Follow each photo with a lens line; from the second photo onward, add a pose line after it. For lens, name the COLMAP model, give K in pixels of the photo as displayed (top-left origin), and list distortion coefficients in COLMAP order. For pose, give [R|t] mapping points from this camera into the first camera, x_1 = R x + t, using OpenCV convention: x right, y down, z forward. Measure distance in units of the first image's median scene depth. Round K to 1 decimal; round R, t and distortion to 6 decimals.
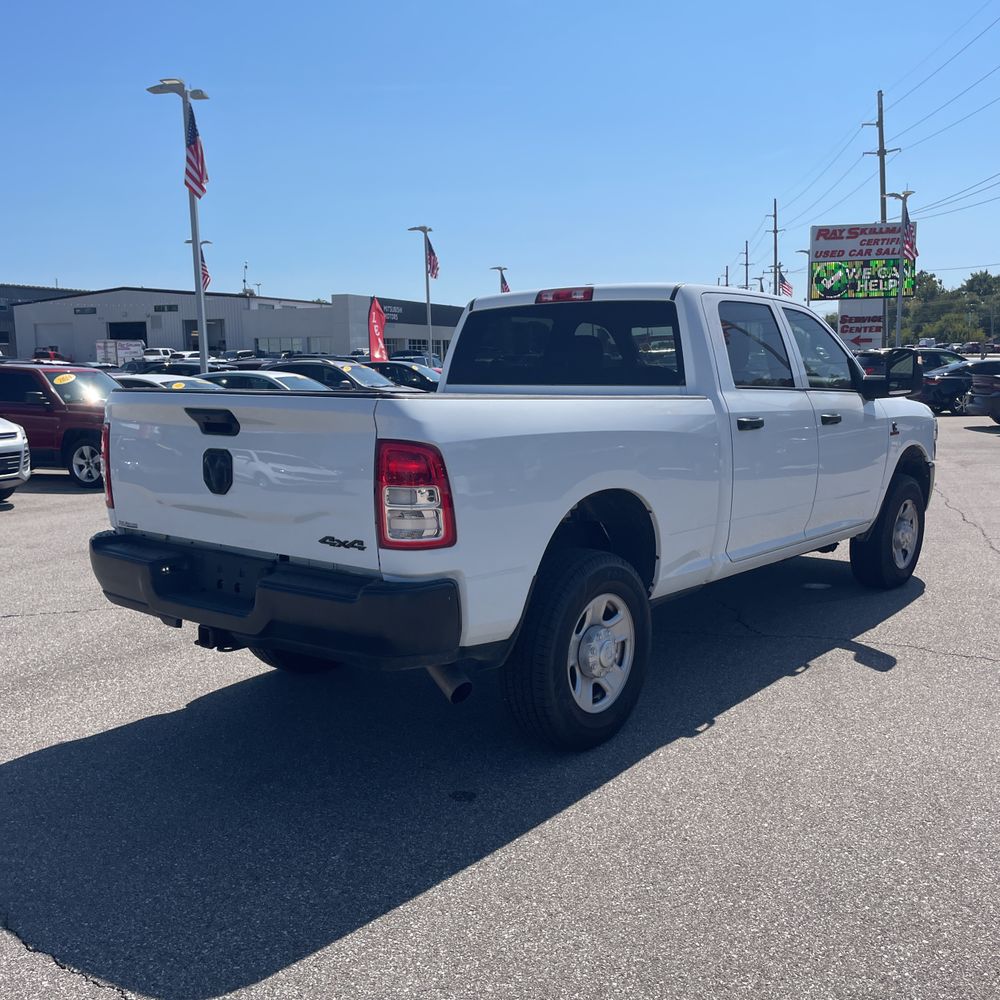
lens RADIAL K [[1009.0, 0, 514.9], [0, 1009.0, 502.3], [0, 0, 1]] dist [0.092449, -0.138115]
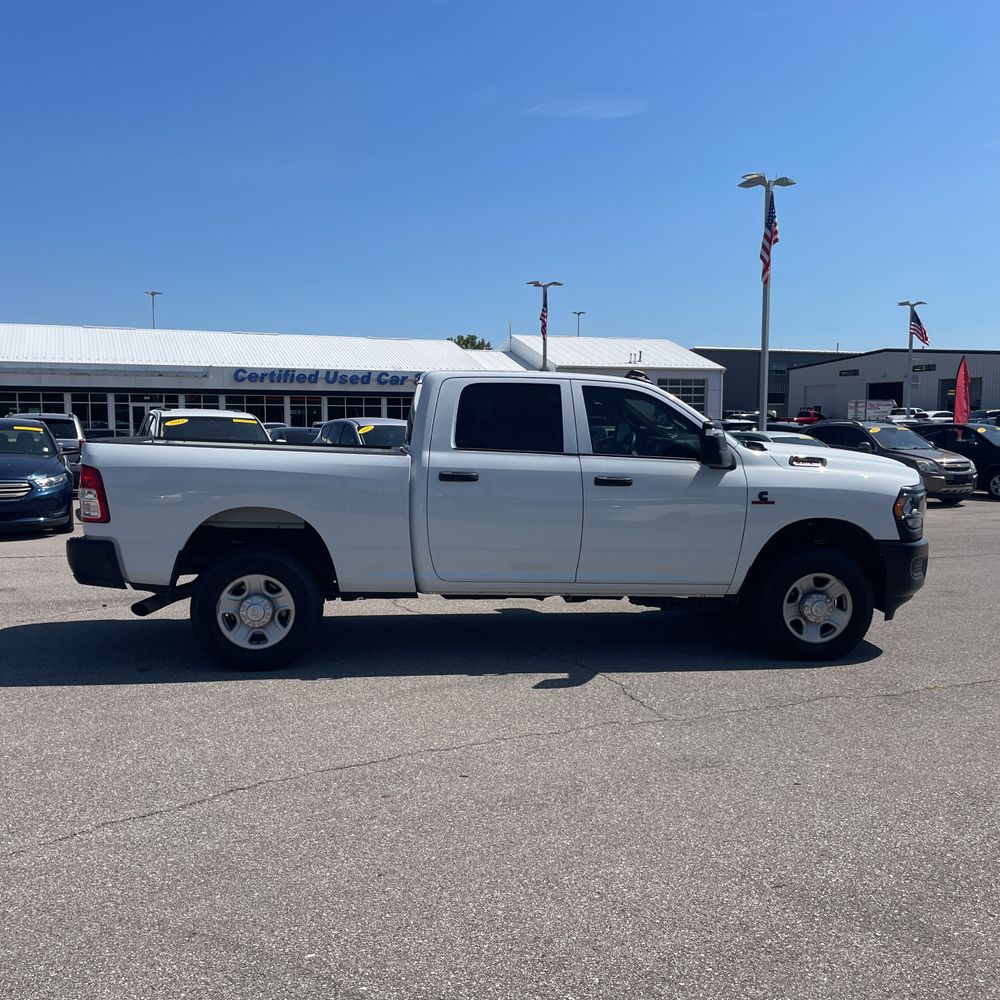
lens RADIAL K [[1010.7, 0, 499.7], [0, 1010.7, 514.9], [0, 0, 1]] dist [0.100321, -0.158824]
pose [[0.710451, 0.078200, -0.699389, 1.061705], [-0.109300, 0.994009, 0.000113, -0.030454], [0.695207, 0.076363, 0.714741, 0.092021]]
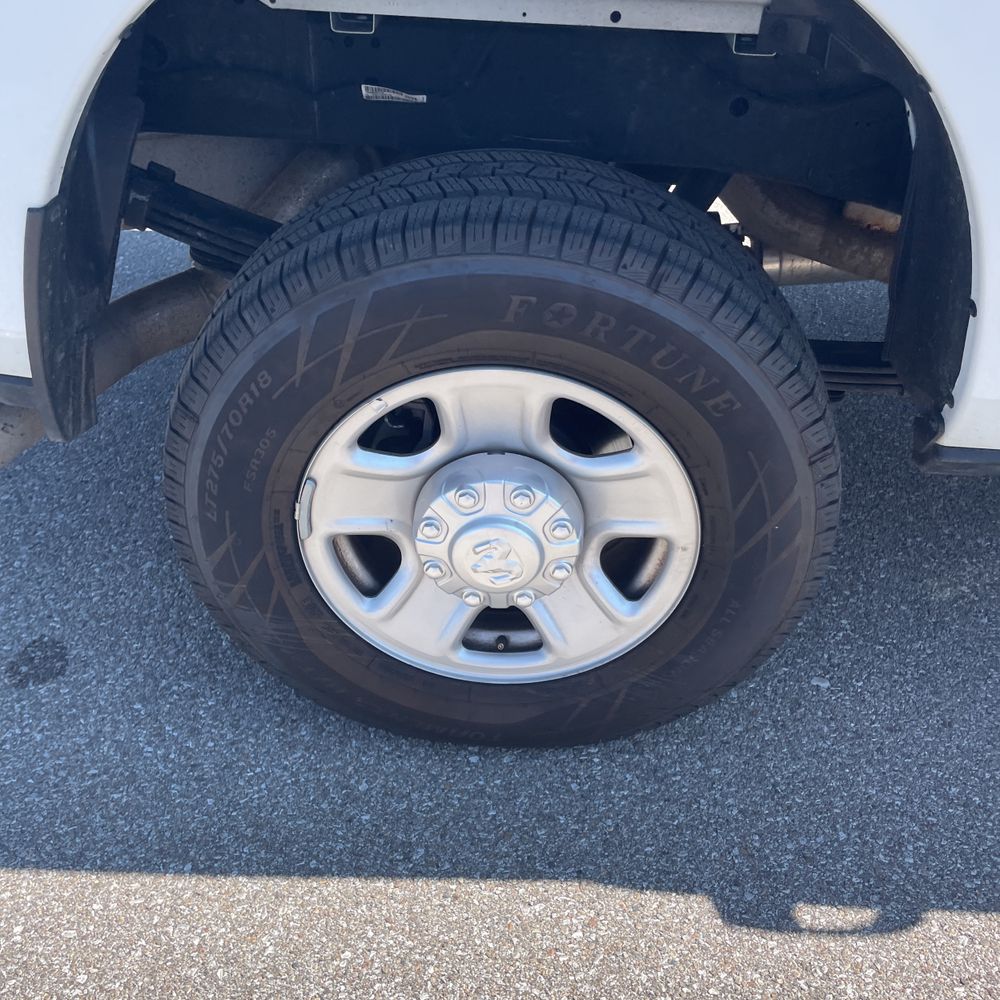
lens RADIAL K [[1010.7, 0, 499.7], [0, 1010.7, 514.9], [0, 0, 1]] dist [0.100321, -0.158824]
pose [[0.581211, 0.513770, -0.631058, 0.199207], [-0.133025, 0.825046, 0.549185, -0.016478], [0.802807, -0.235246, 0.547870, 0.616101]]
